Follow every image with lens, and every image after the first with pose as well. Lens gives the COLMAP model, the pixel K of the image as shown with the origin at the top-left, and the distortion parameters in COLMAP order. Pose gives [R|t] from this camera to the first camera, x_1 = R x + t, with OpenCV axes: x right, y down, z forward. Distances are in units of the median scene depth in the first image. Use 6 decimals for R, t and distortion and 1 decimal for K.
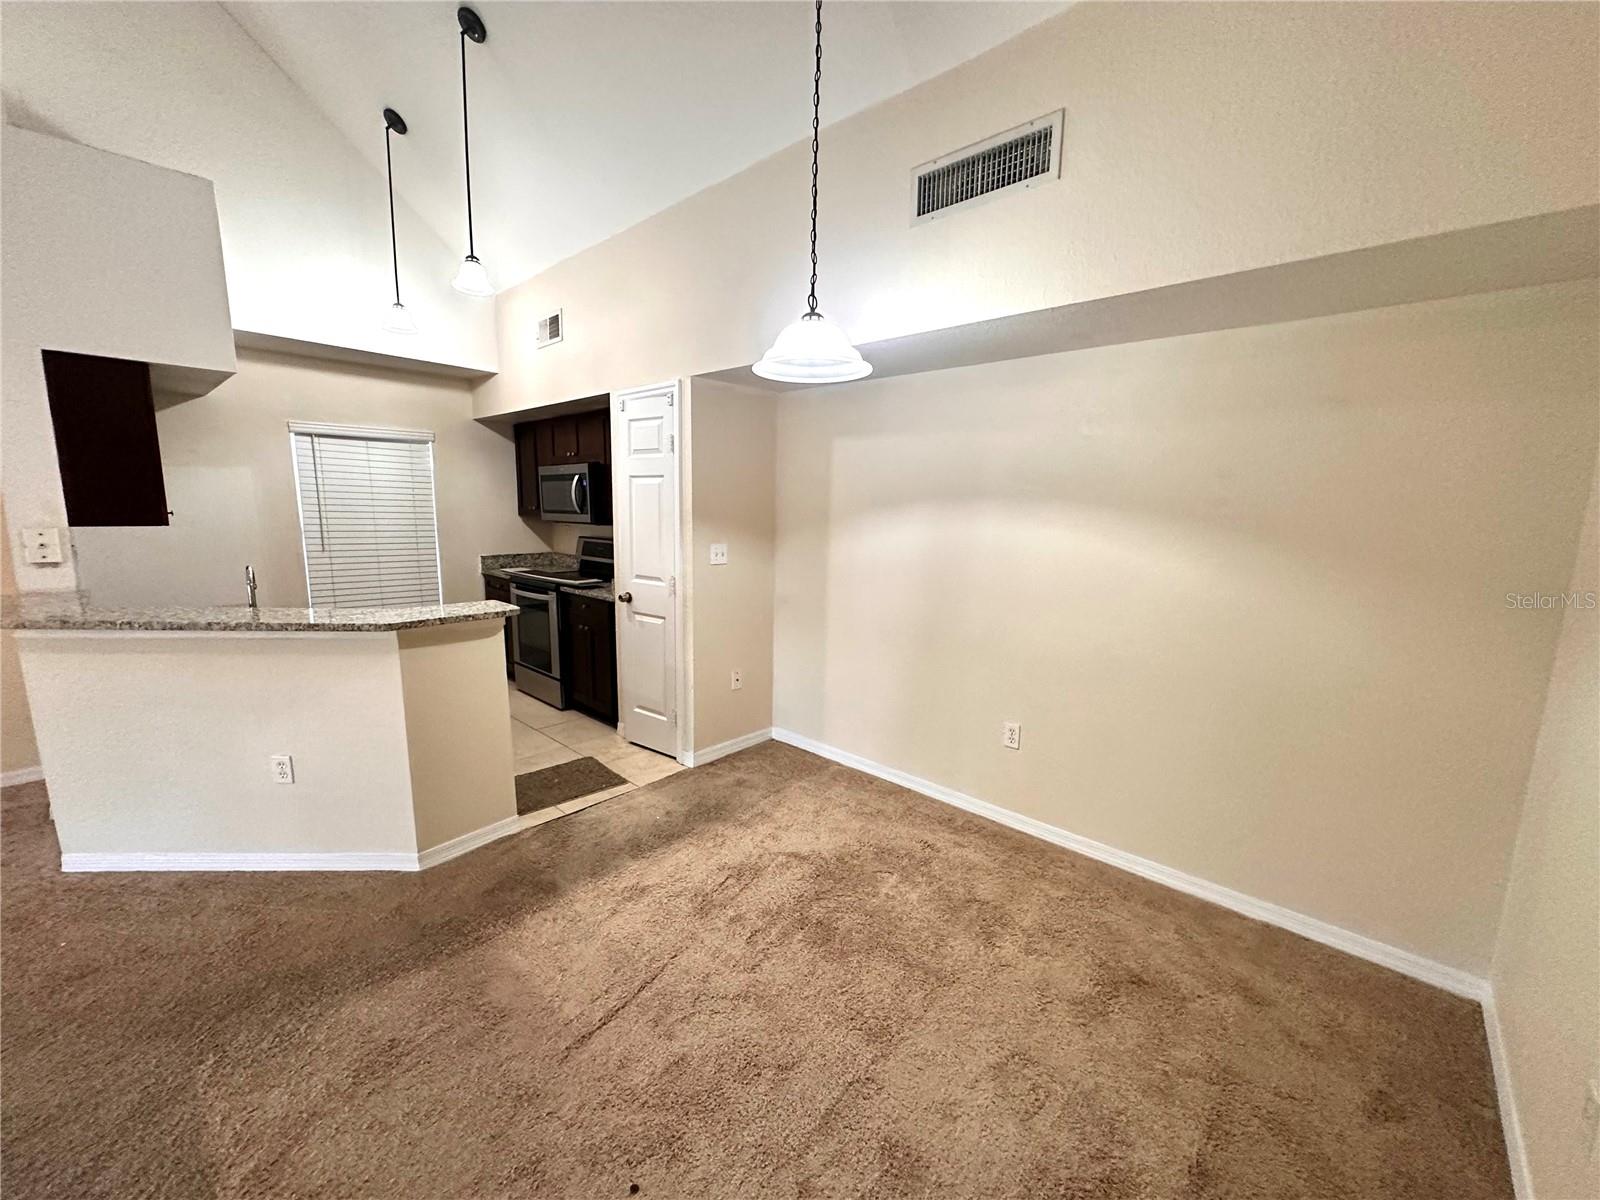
lens RADIAL K [[637.3, 0, 818.9], [0, 637.3, 595.2], [0, 0, 1]] dist [-0.008080, -0.000903]
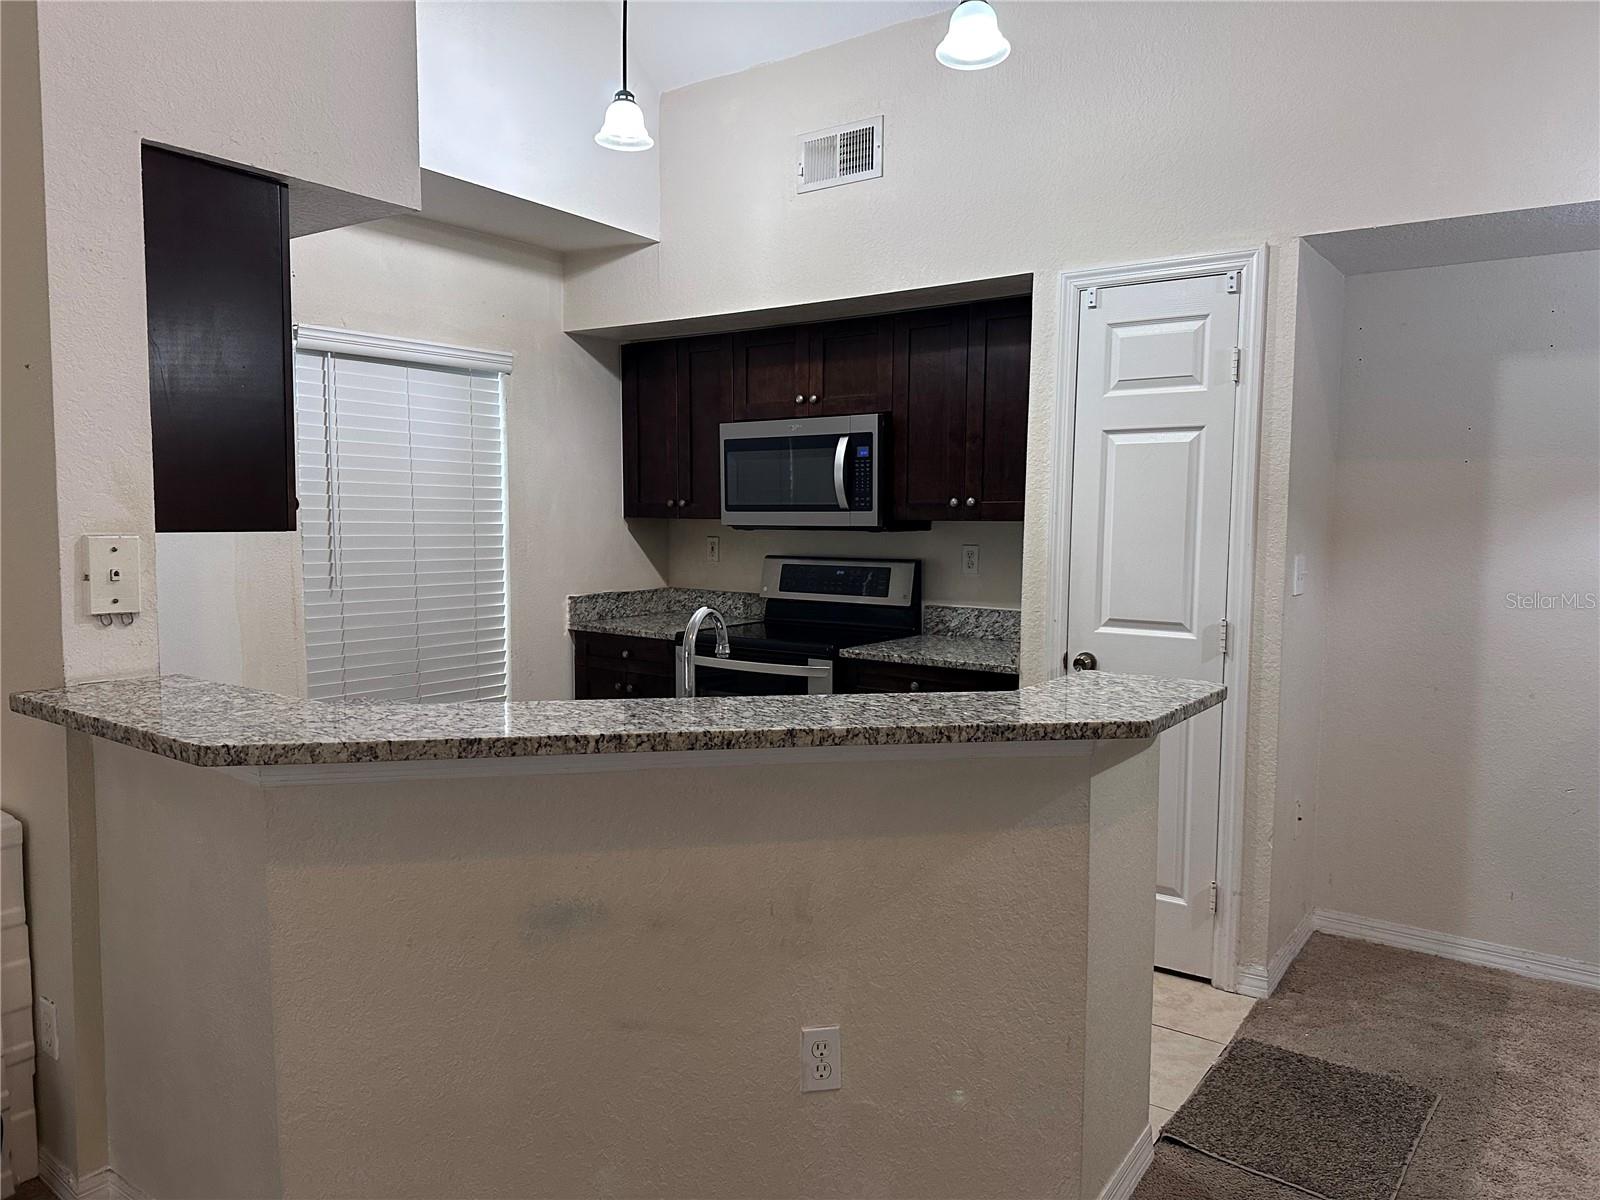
lens RADIAL K [[1109.4, 0, 805.5], [0, 1109.4, 599.6], [0, 0, 1]] dist [0.056544, -0.068617]
pose [[0.992706, -0.021019, 0.118717, -0.555123], [0.028267, 0.997815, -0.059710, -0.000999], [-0.117202, 0.062630, 0.991131, 0.113297]]
